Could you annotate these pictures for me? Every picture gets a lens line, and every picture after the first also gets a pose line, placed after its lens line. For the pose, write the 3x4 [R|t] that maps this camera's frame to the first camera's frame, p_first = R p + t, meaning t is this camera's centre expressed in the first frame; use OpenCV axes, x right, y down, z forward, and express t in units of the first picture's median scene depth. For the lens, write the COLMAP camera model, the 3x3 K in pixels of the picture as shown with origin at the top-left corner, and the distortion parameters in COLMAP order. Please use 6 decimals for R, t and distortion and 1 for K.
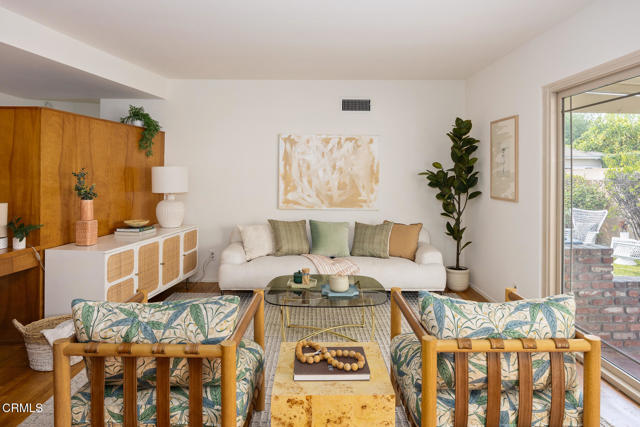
lens RADIAL K [[417.1, 0, 317.5], [0, 417.1, 175.2], [0, 0, 1]] dist [-0.009260, -0.001726]
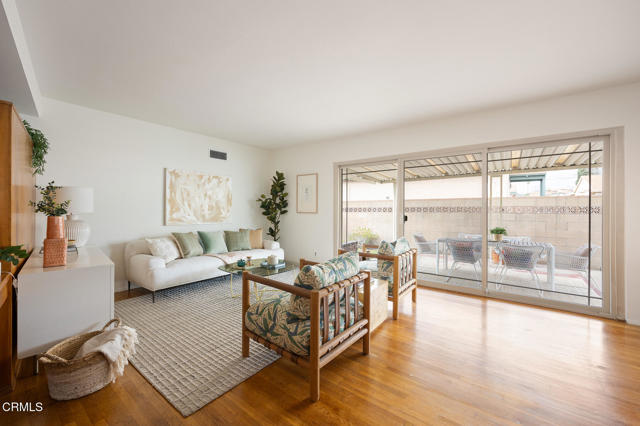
lens RADIAL K [[260.8, 0, 322.4], [0, 260.8, 209.8], [0, 0, 1]] dist [-0.000037, -0.000002]
pose [[0.595716, -0.004874, 0.803181, -0.454914], [0.004516, 0.999986, 0.002719, 0.032226], [-0.803183, 0.002008, 0.595729, 0.124779]]
